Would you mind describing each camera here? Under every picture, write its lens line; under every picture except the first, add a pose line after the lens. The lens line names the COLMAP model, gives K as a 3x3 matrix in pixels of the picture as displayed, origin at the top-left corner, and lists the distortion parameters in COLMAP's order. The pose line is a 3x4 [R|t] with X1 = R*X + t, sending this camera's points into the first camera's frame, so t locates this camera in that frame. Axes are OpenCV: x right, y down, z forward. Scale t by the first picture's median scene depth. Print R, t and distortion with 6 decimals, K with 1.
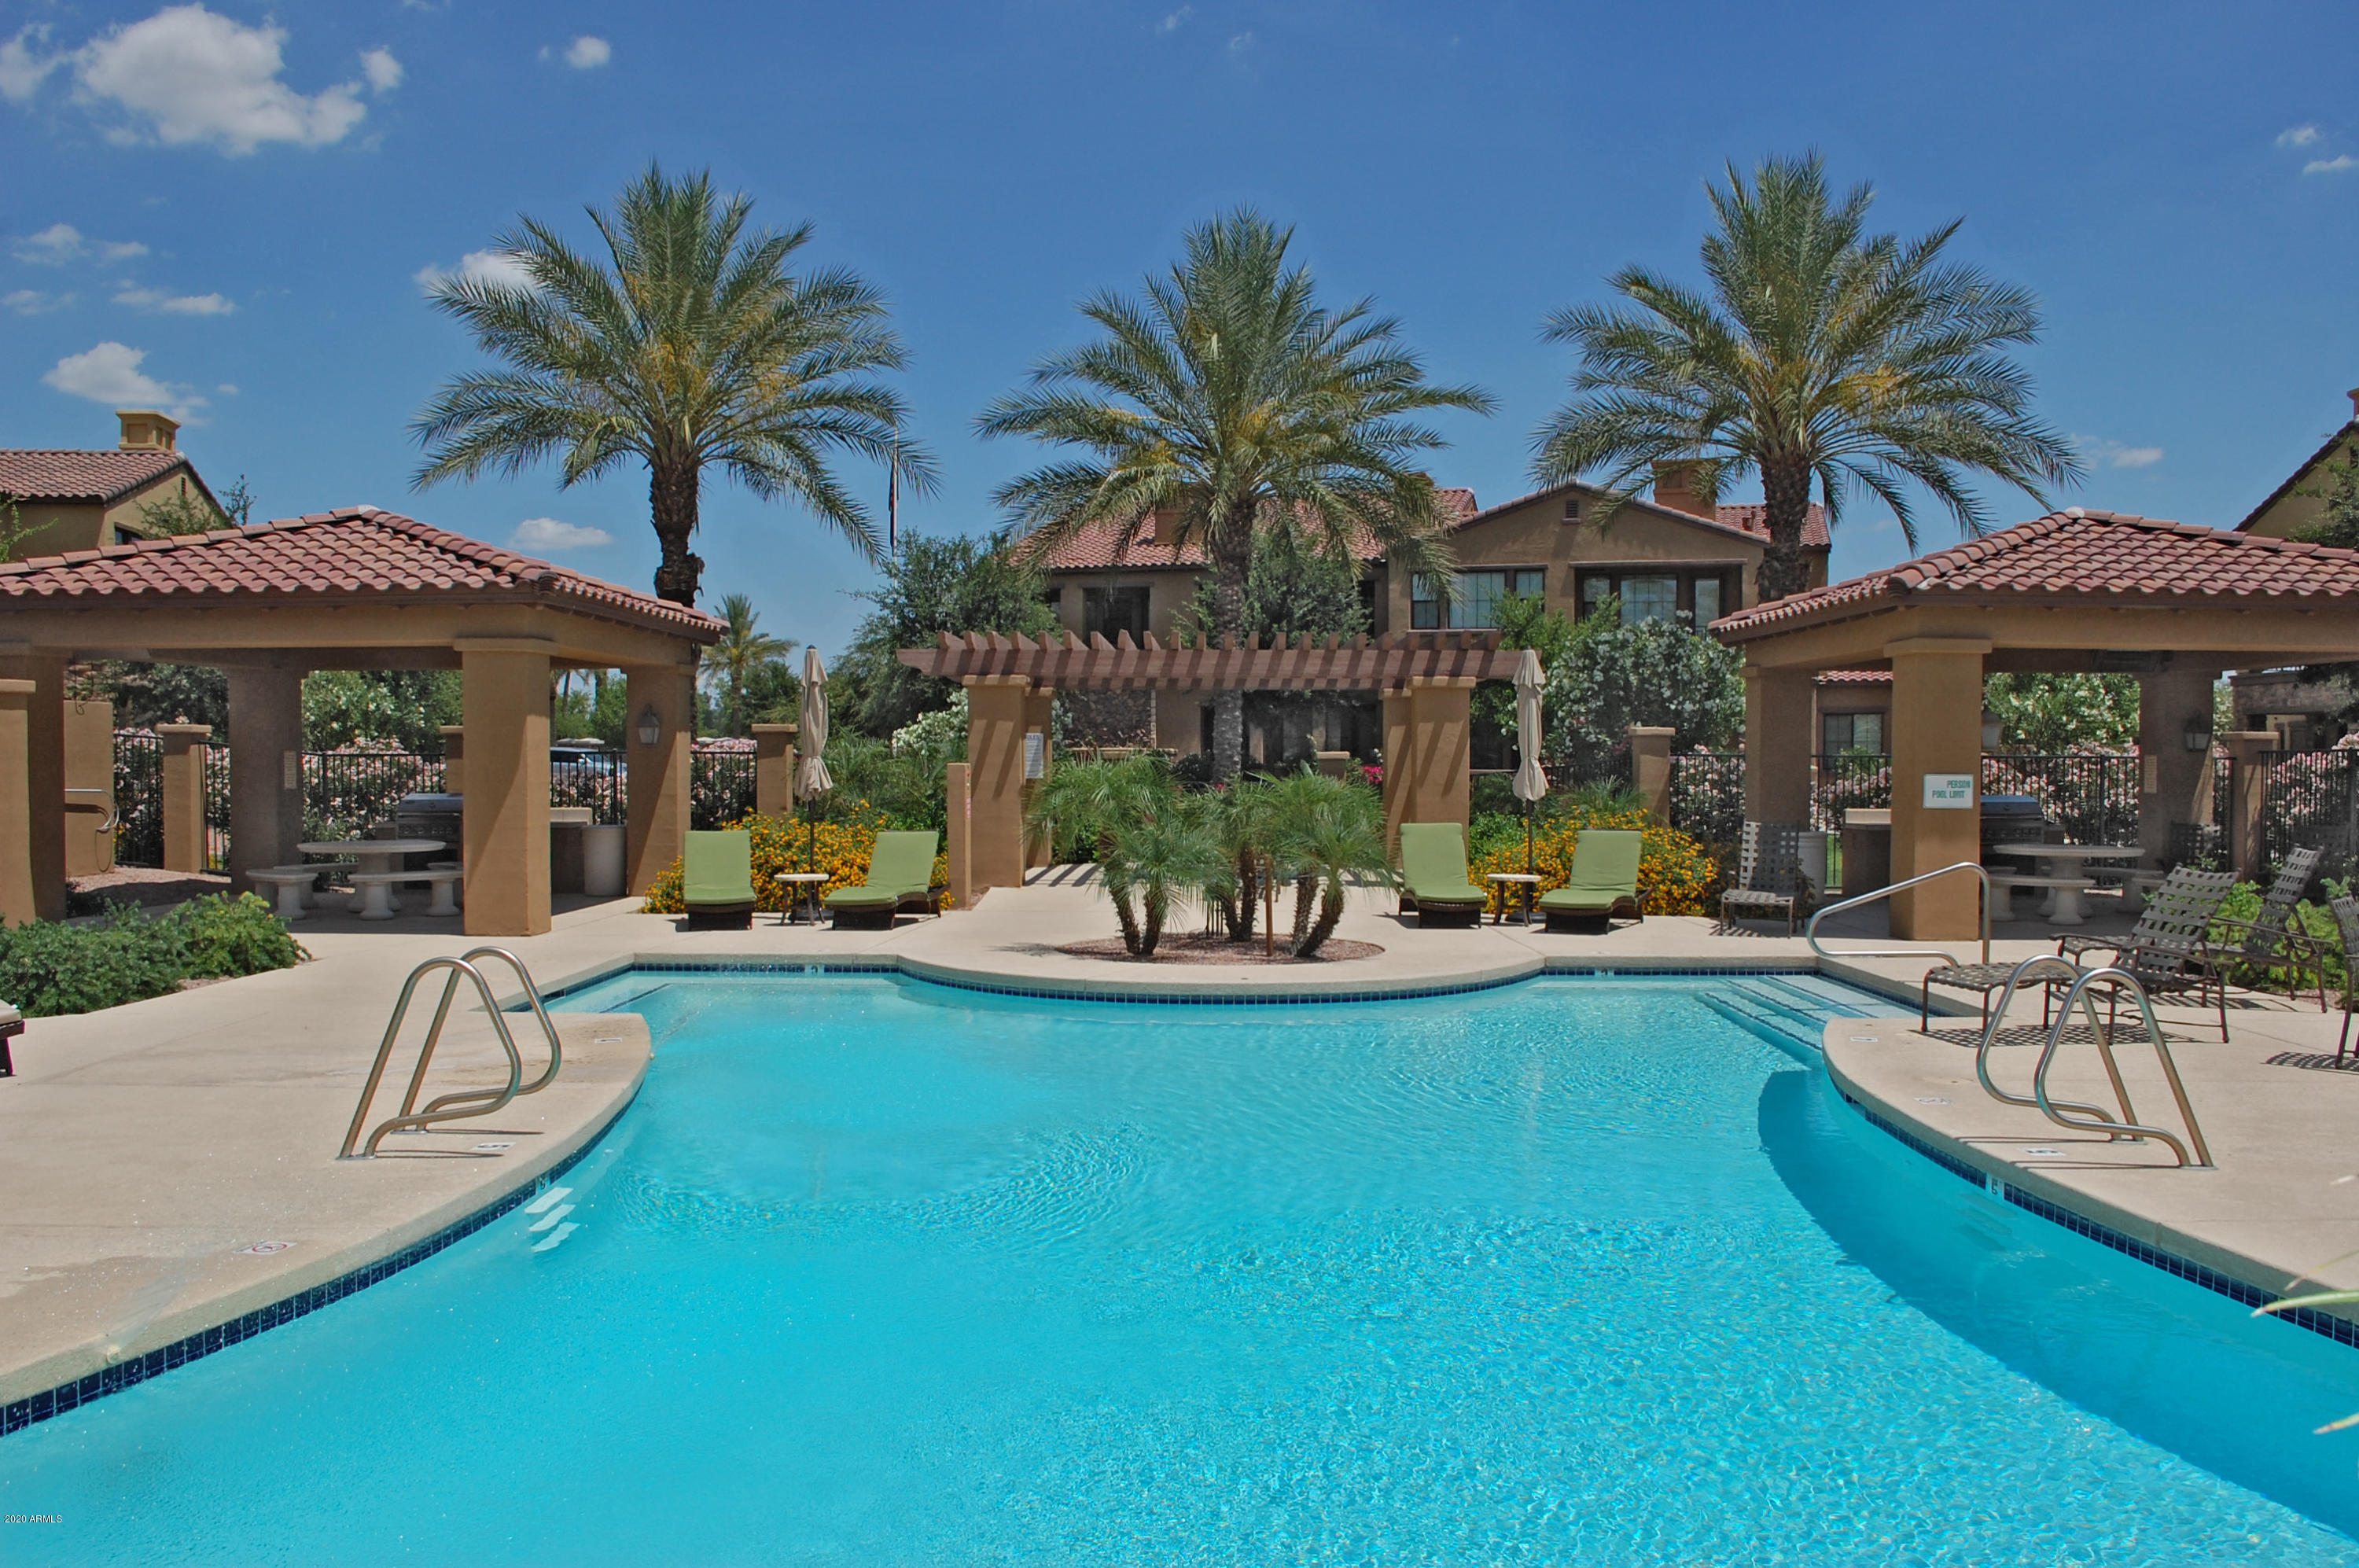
lens RADIAL K [[1856.4, 0, 1179.5], [0, 1856.4, 784.0], [0, 0, 1]] dist [-0.054021, 0.001503]
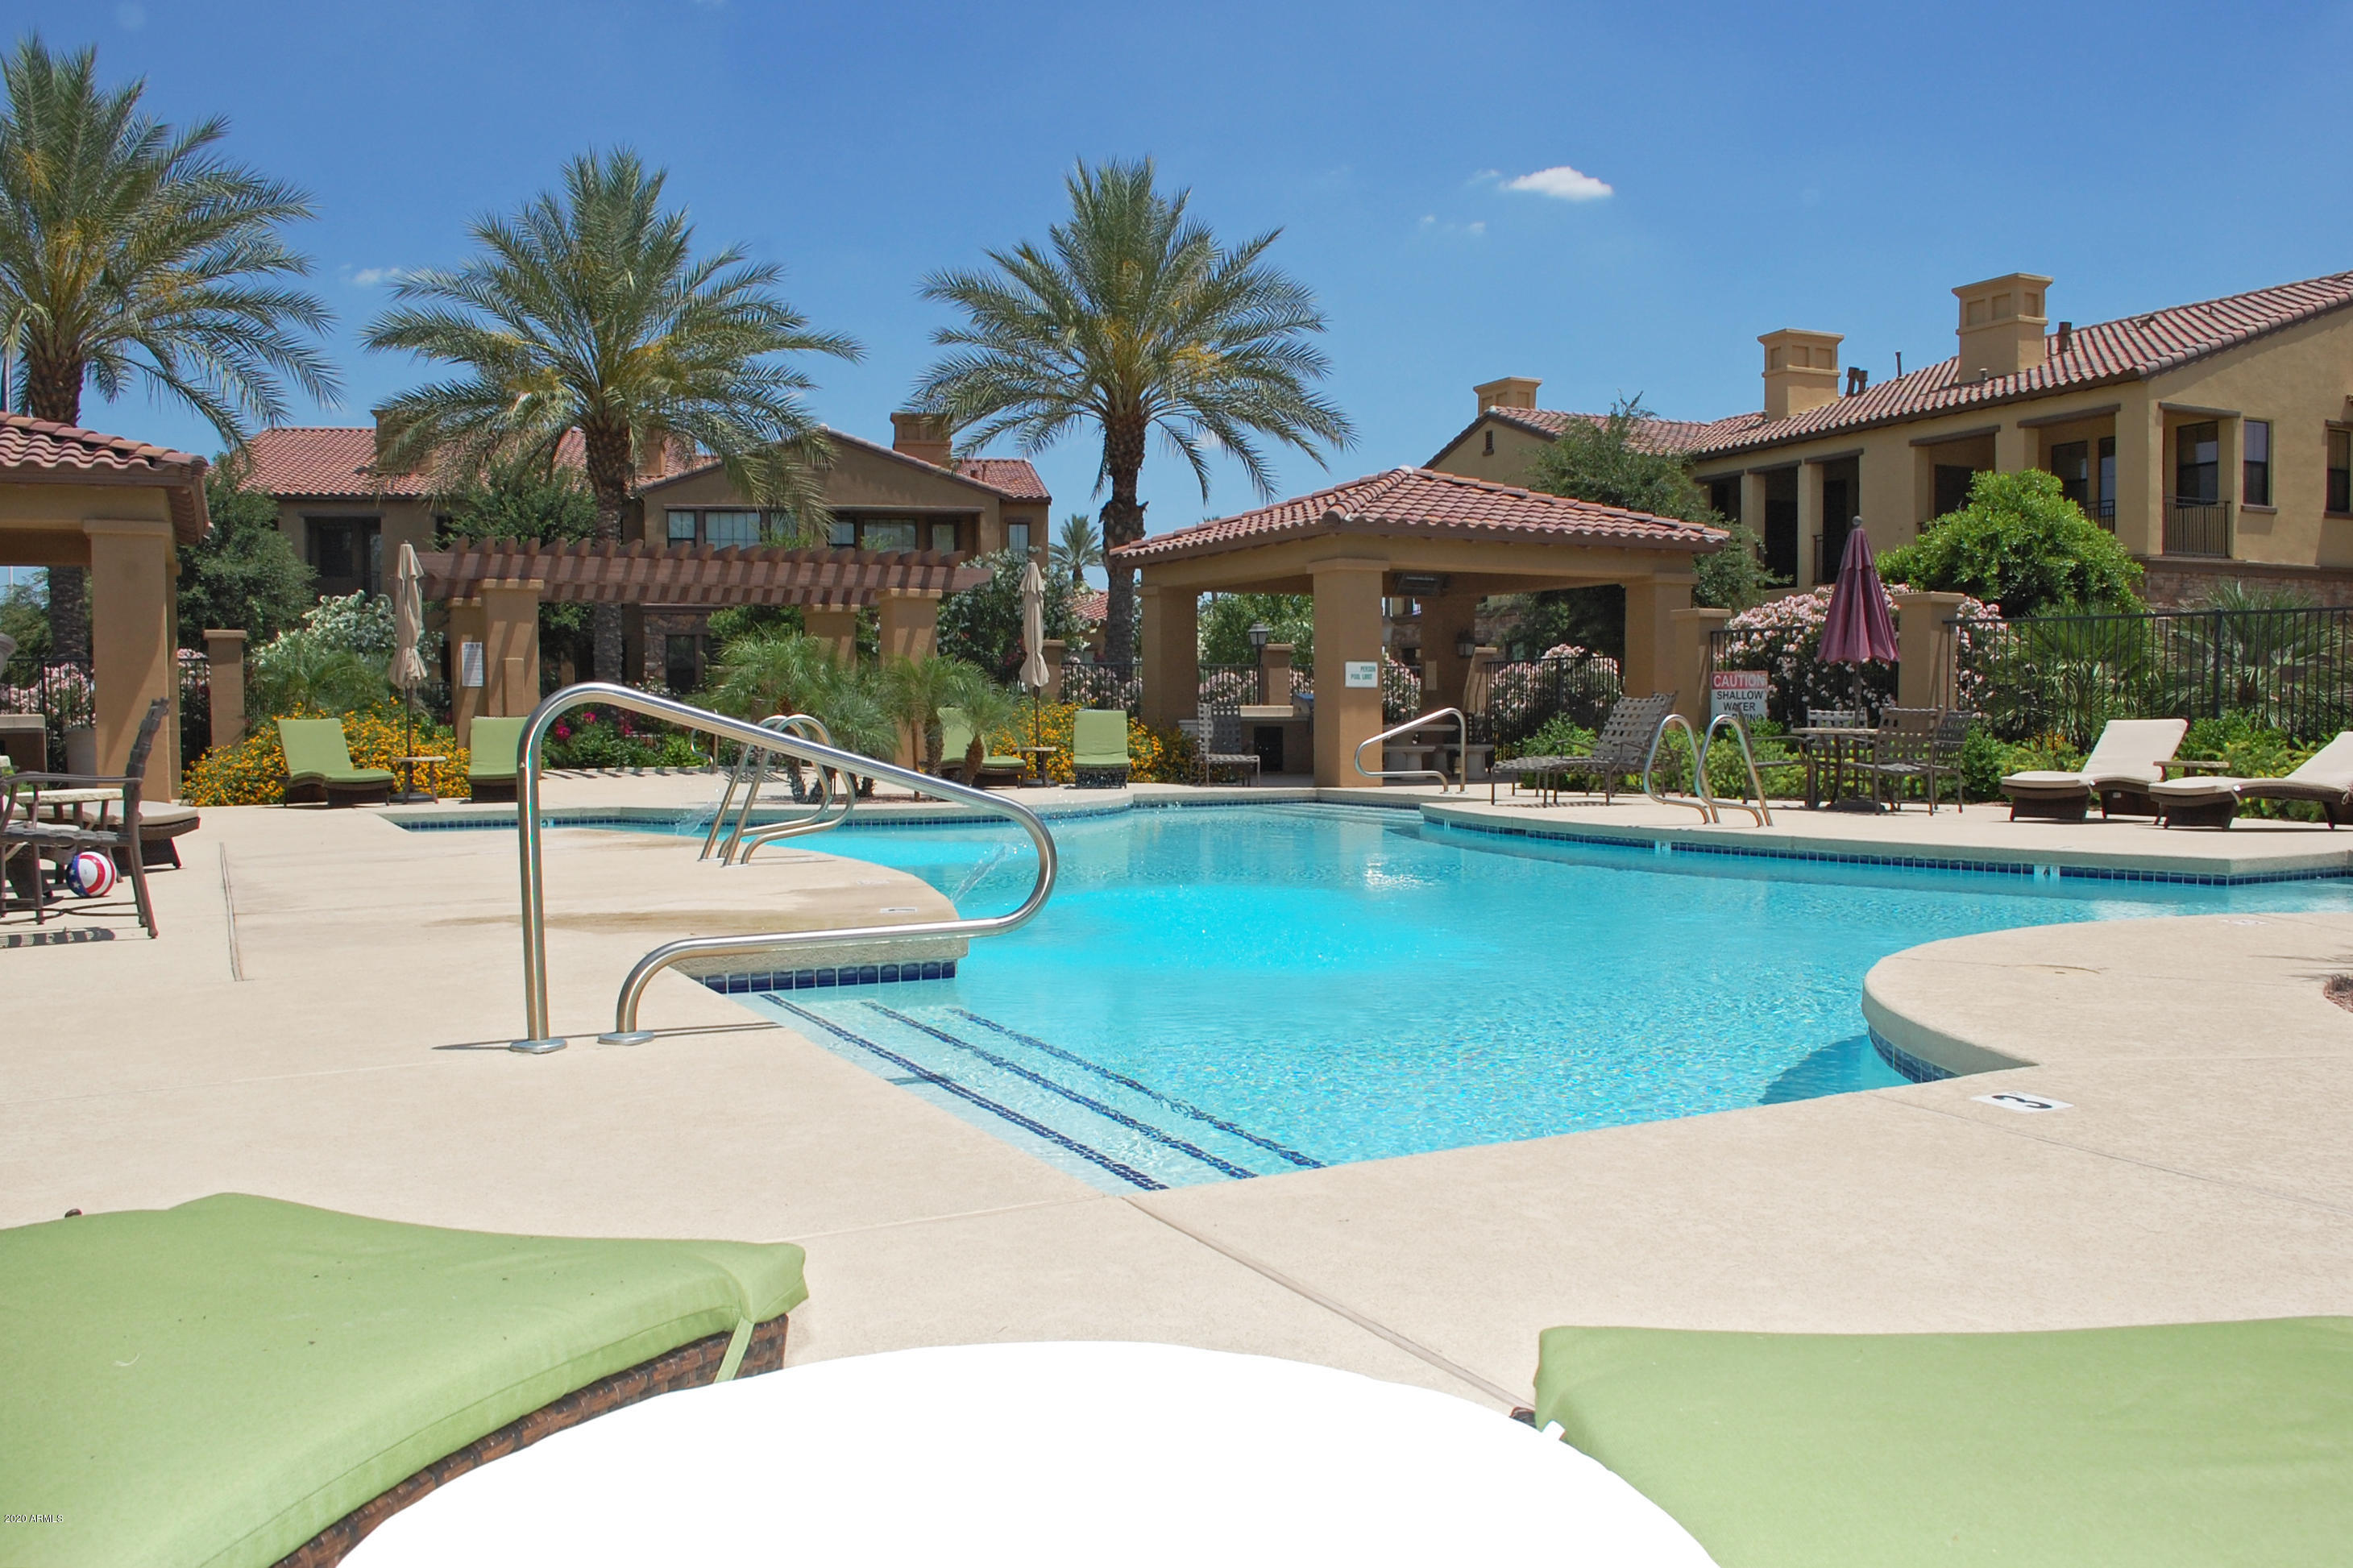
lens RADIAL K [[1841.3, 0, 1176.5], [0, 1841.3, 784.0], [0, 0, 1]] dist [-0.052856, 0.000041]
pose [[0.900264, -0.025807, 0.434578, -0.160410], [0.013940, 0.999438, 0.030474, 0.023411], [-0.435121, -0.021376, 0.900118, -0.077207]]
